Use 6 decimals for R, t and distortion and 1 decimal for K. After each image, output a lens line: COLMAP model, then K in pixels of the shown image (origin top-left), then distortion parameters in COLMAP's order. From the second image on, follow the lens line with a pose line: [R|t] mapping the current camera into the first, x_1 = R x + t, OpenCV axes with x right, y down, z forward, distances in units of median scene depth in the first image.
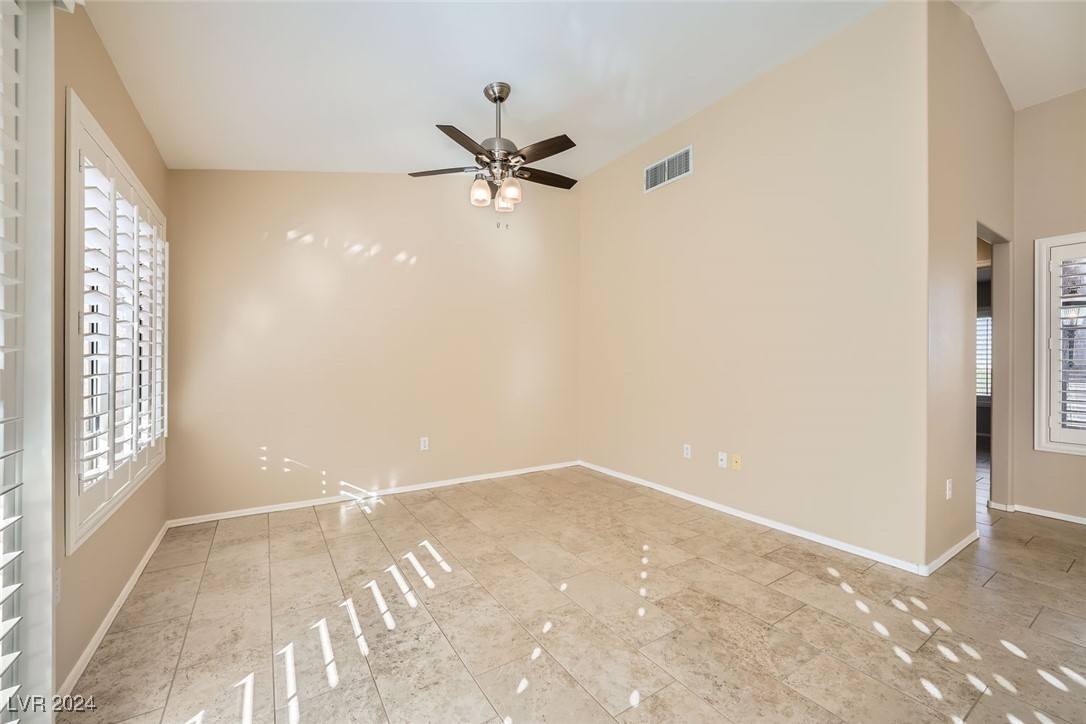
lens RADIAL K [[422.2, 0, 543.1], [0, 422.2, 367.8], [0, 0, 1]] dist [-0.012126, -0.000056]
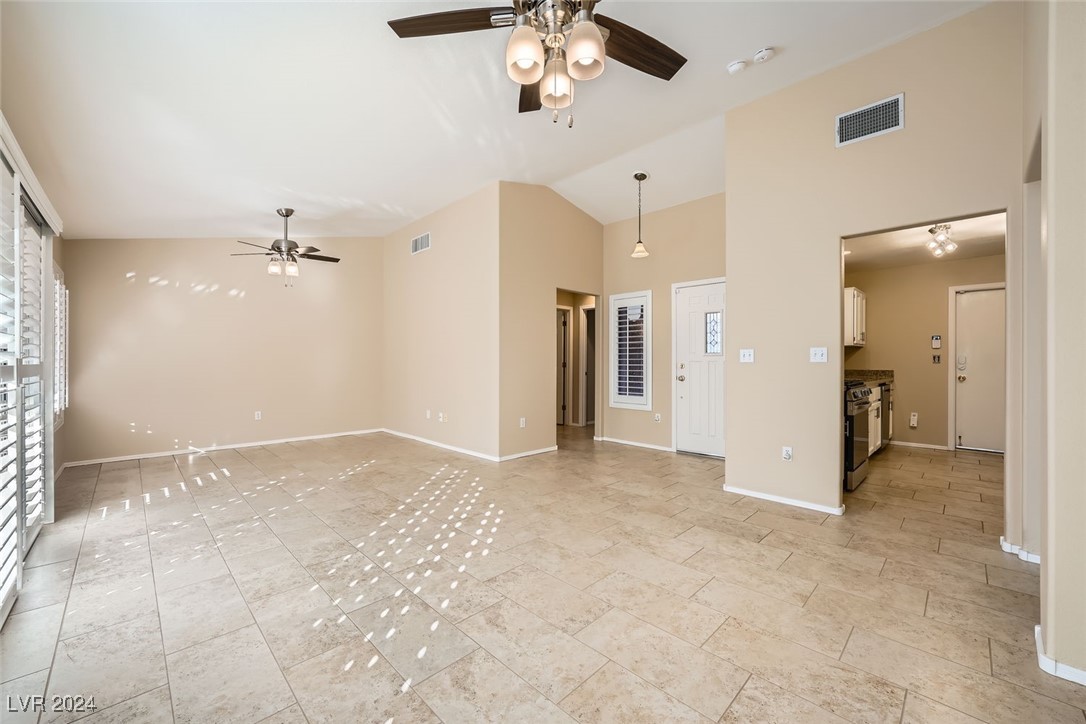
lens RADIAL K [[422.2, 0, 546.2], [0, 422.2, 361.7], [0, 0, 1]] dist [-0.012126, -0.000056]
pose [[0.974416, 0.001926, 0.224745, 0.456262], [-0.002522, 0.999994, 0.002365, -0.015809], [-0.224739, -0.002871, 0.974415, -0.797186]]
